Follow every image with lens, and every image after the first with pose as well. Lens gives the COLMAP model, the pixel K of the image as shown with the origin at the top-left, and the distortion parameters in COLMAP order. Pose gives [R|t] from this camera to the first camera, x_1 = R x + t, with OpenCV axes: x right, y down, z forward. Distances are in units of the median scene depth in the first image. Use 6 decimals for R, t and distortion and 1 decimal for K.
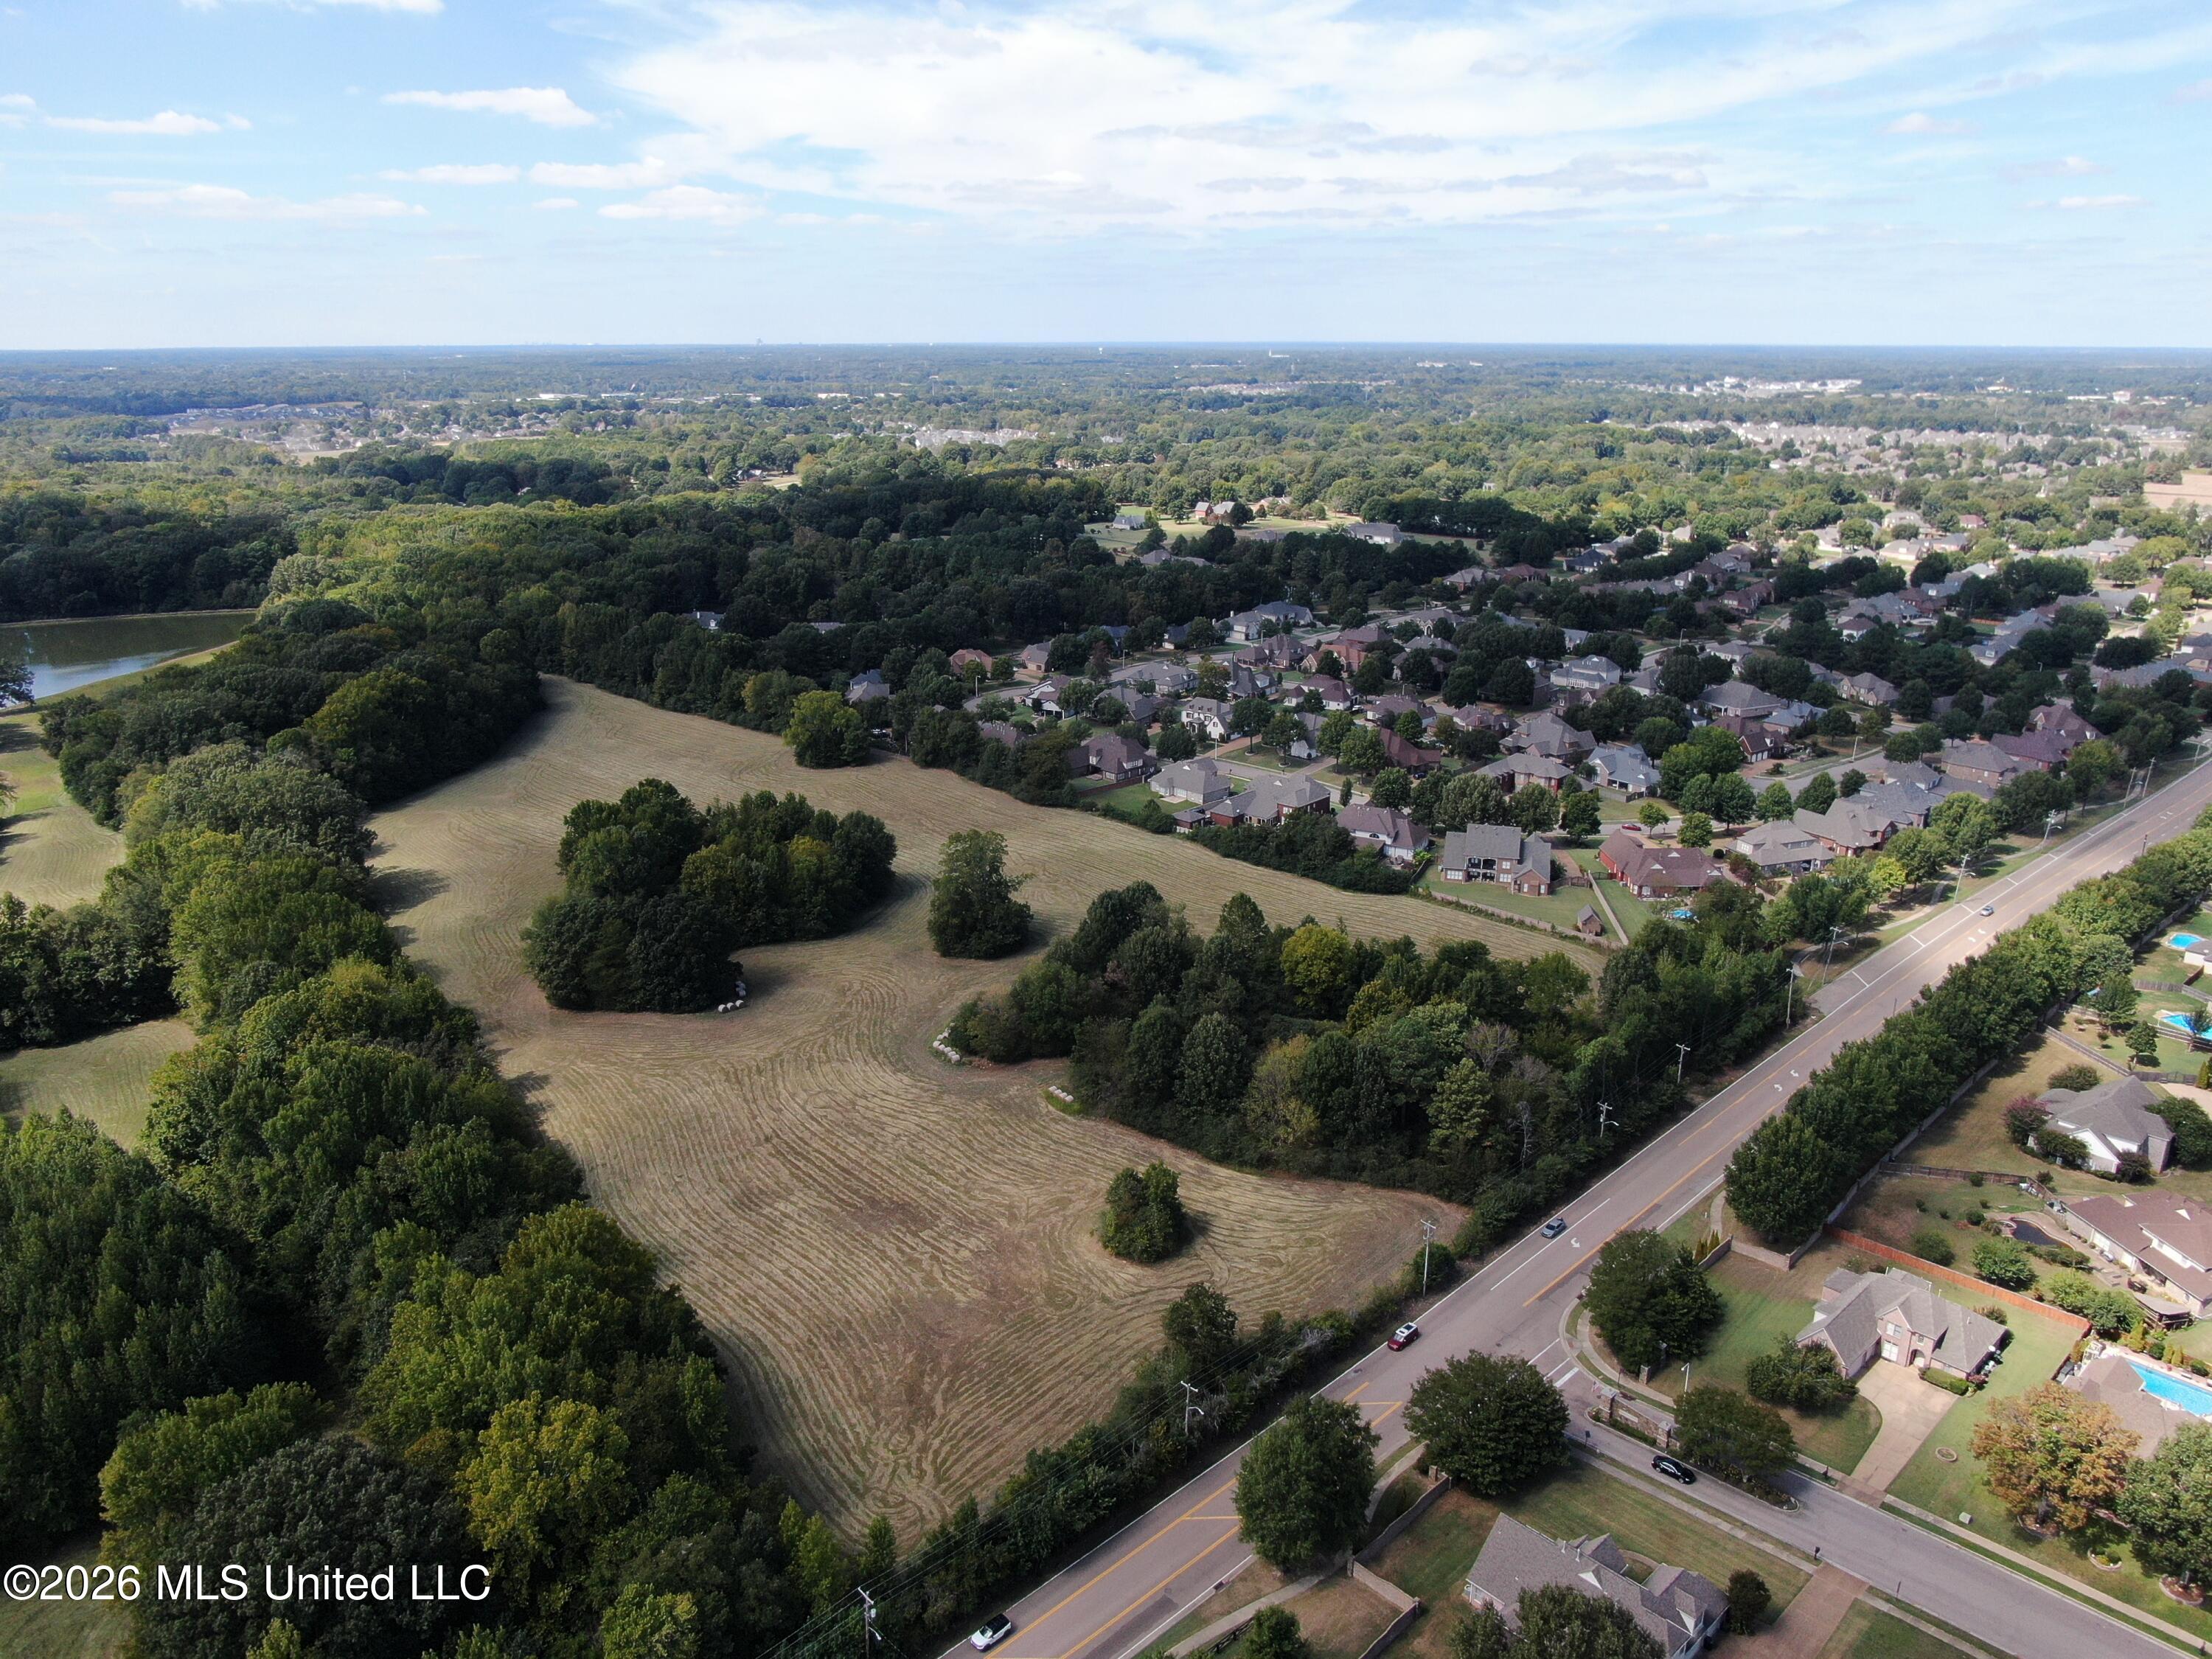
lens RADIAL K [[1597.0, 0, 1105.6], [0, 1597.0, 833.9], [0, 0, 1]] dist [-0.021049, 0.009856]
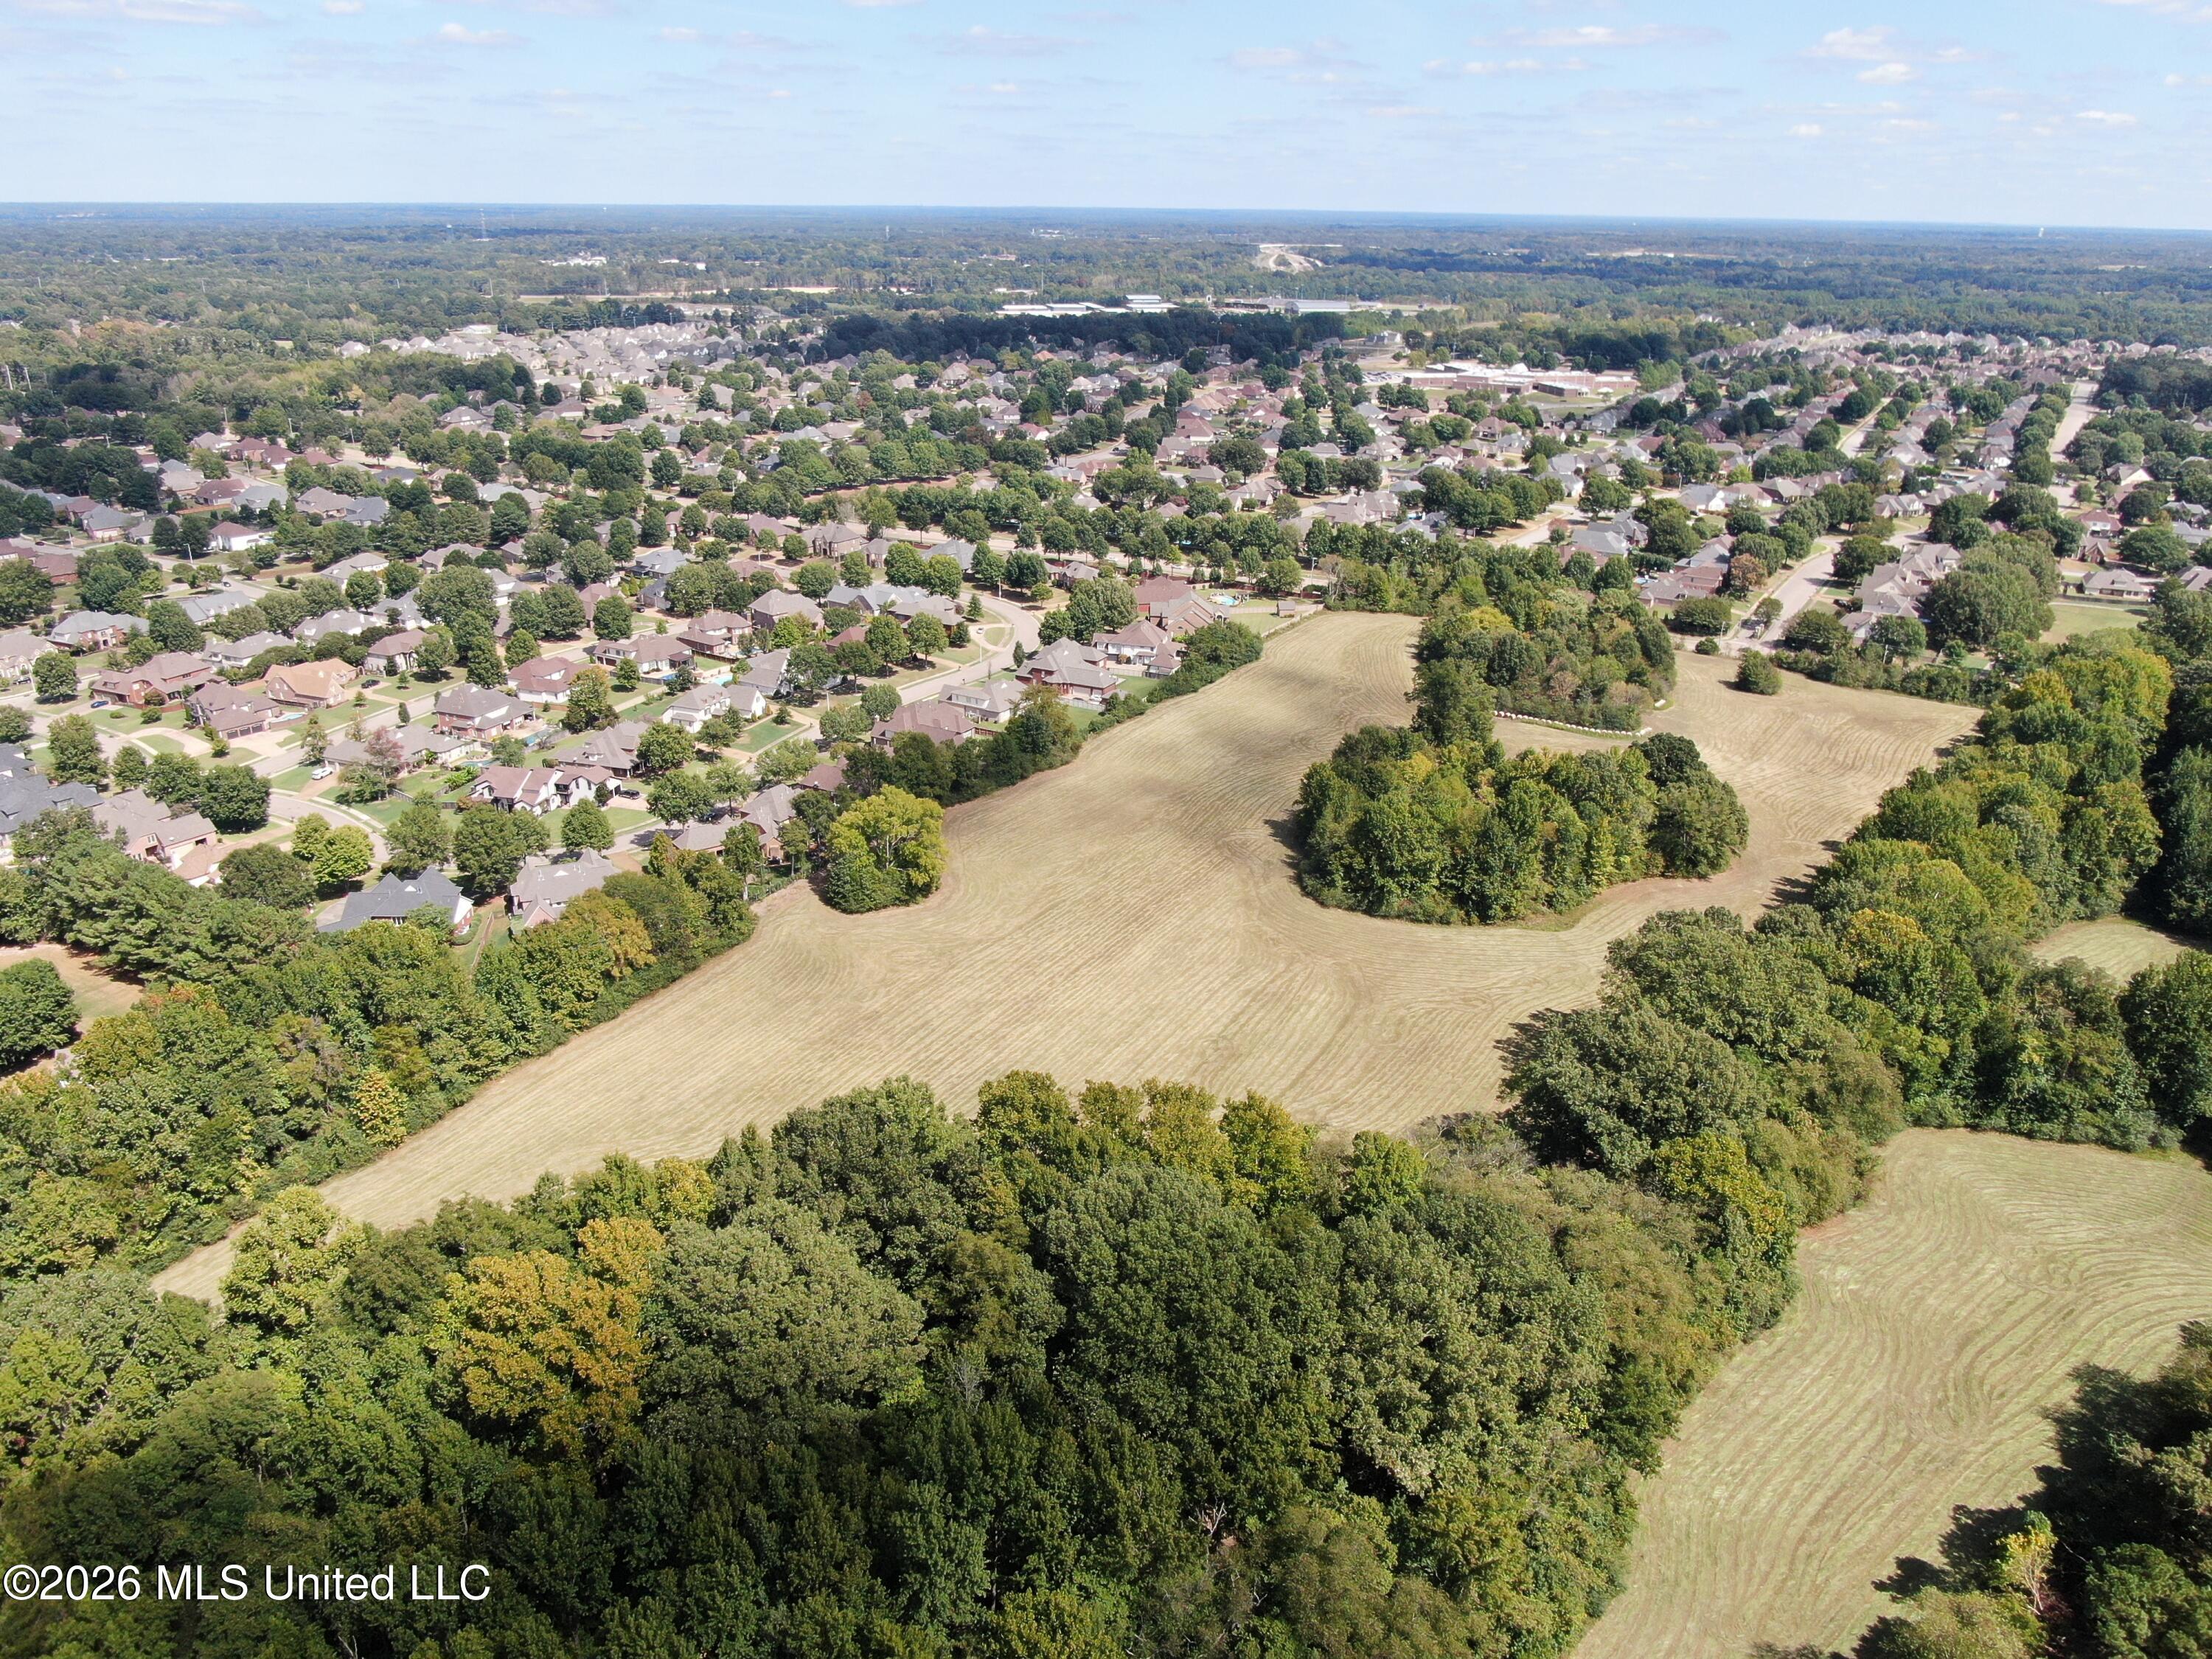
lens RADIAL K [[1597.0, 0, 1097.6], [0, 1597.0, 812.5], [0, 0, 1]] dist [-0.021049, 0.009856]
pose [[-0.238122, -0.353652, 0.904560, -0.862249], [0.281985, 0.866057, 0.412831, -0.356297], [-0.929399, 0.353376, -0.106503, 1.055774]]
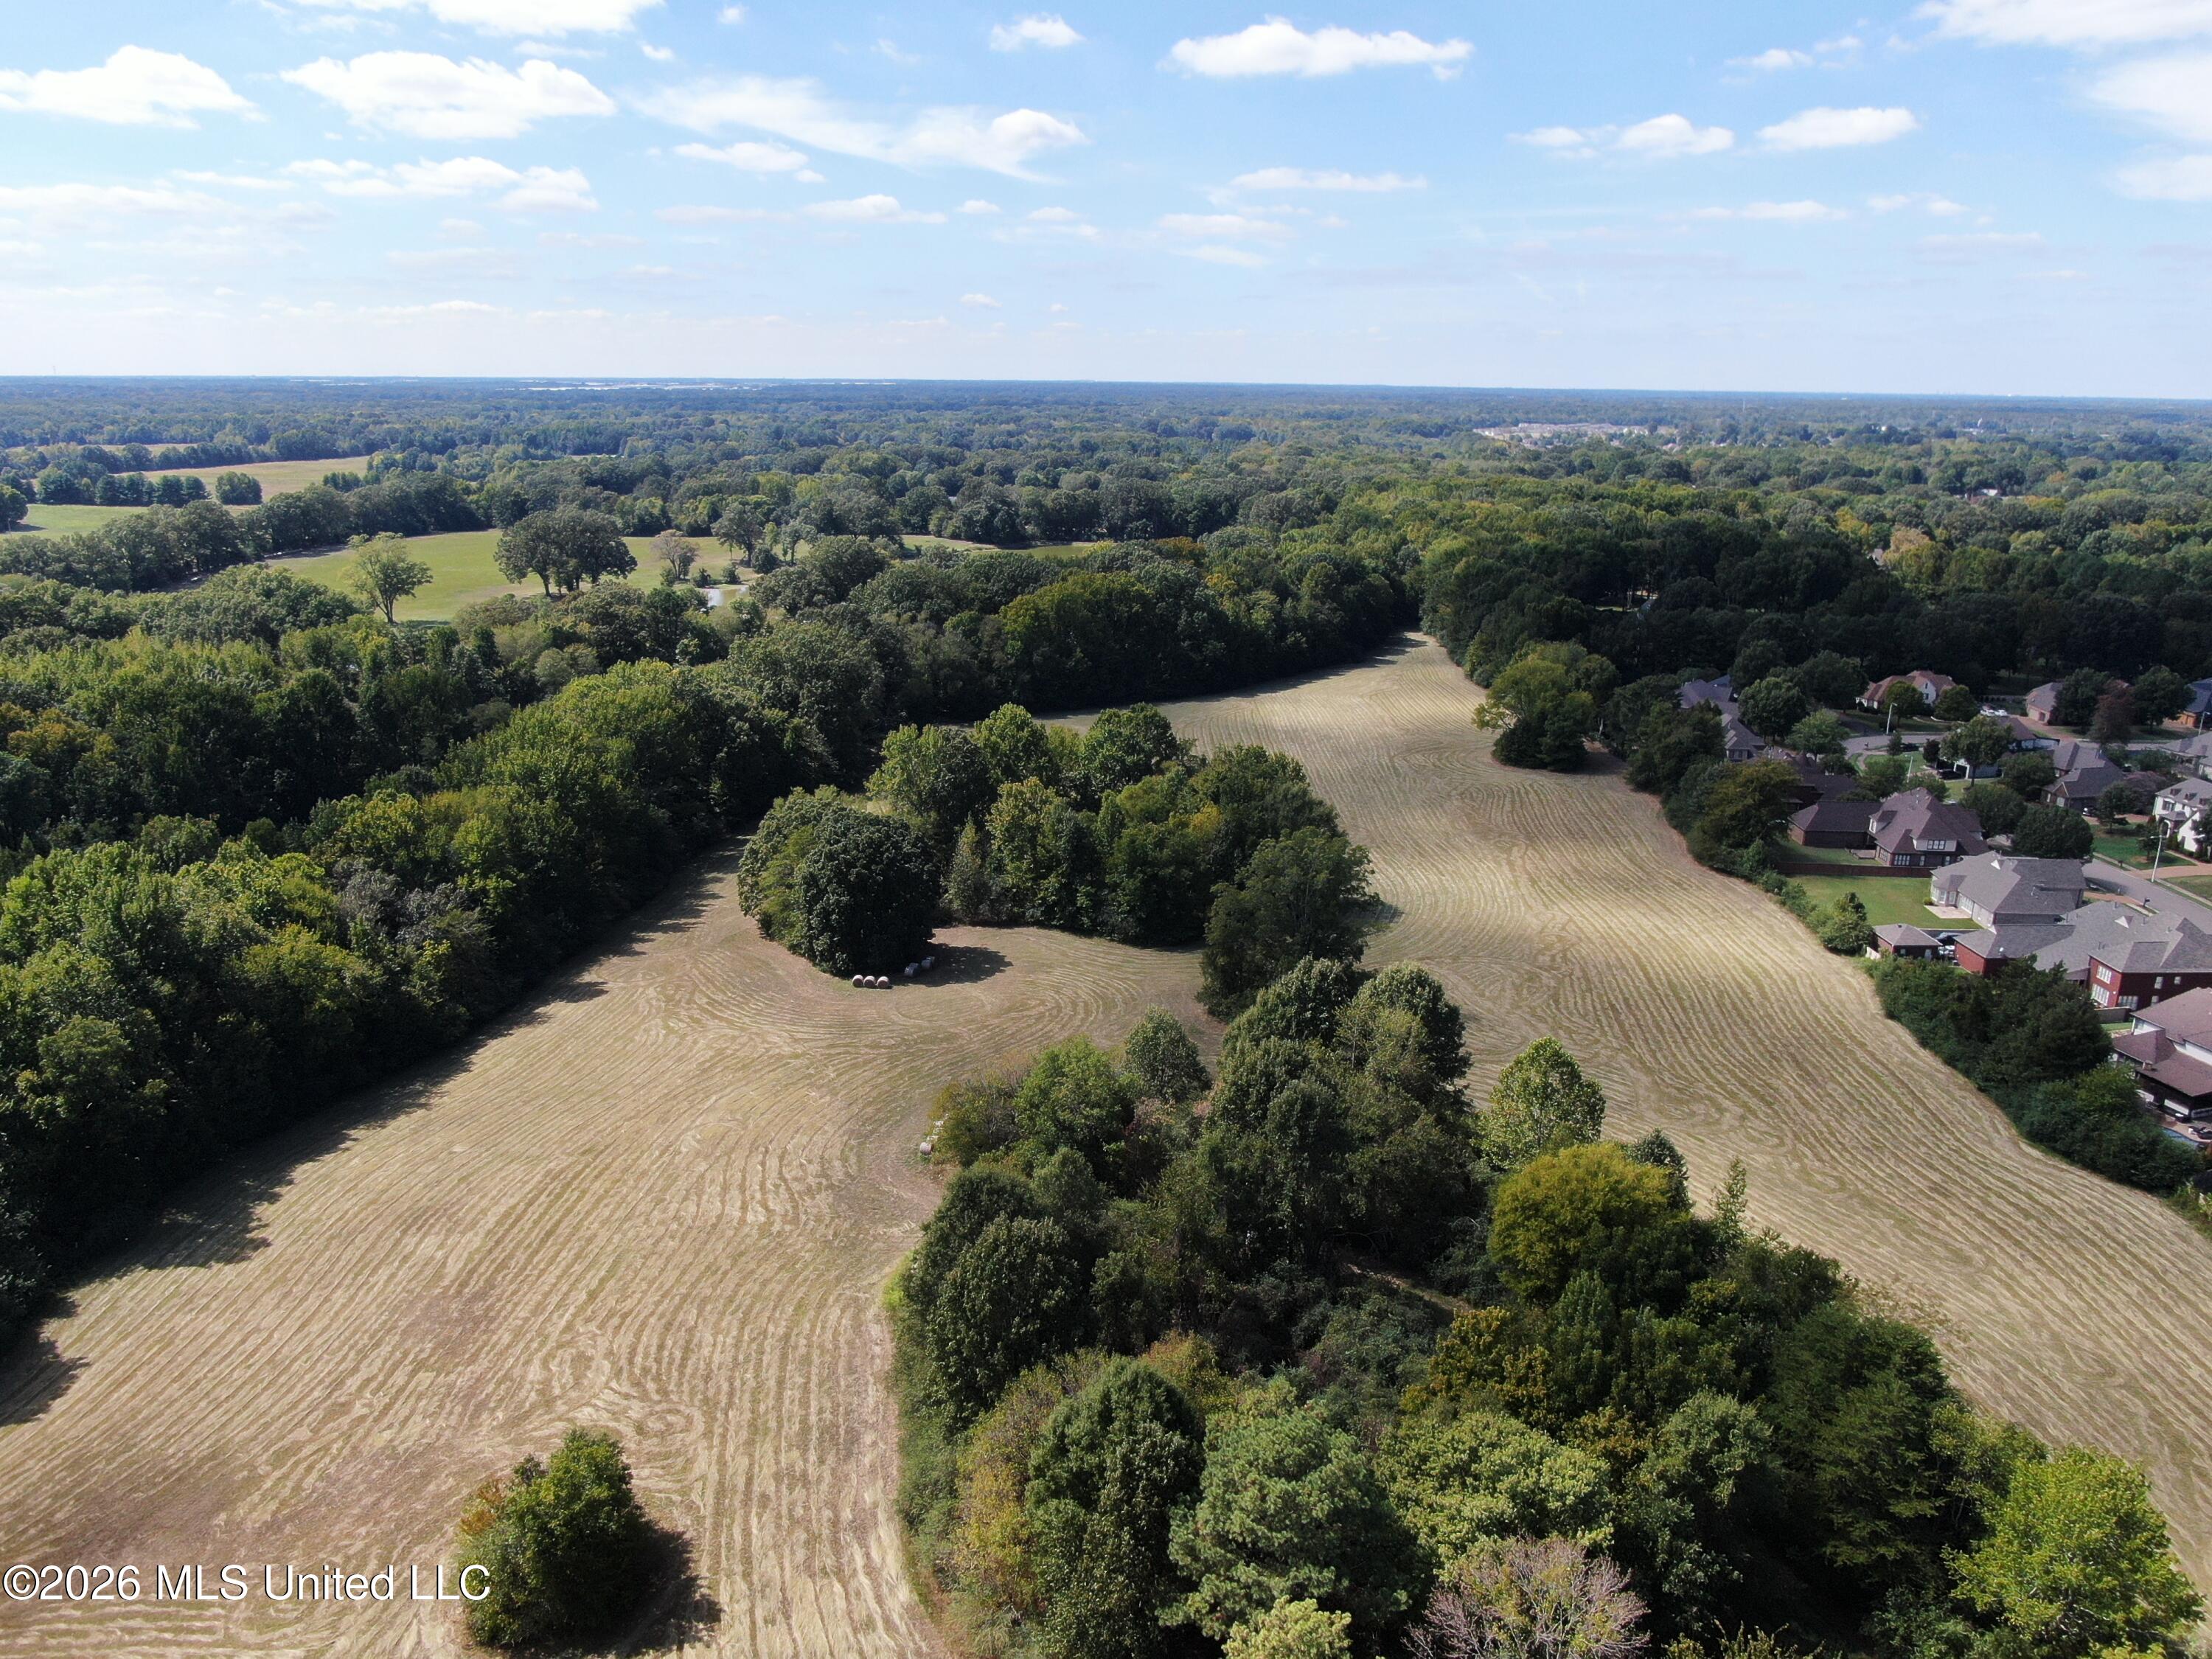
lens RADIAL K [[1597.0, 0, 1108.3], [0, 1597.0, 842.7], [0, 0, 1]] dist [-0.021049, 0.009856]
pose [[0.692126, 0.211266, -0.690166, 0.212515], [-0.227991, 0.971239, 0.068666, -0.016034], [0.684823, 0.109826, 0.720386, 0.381030]]
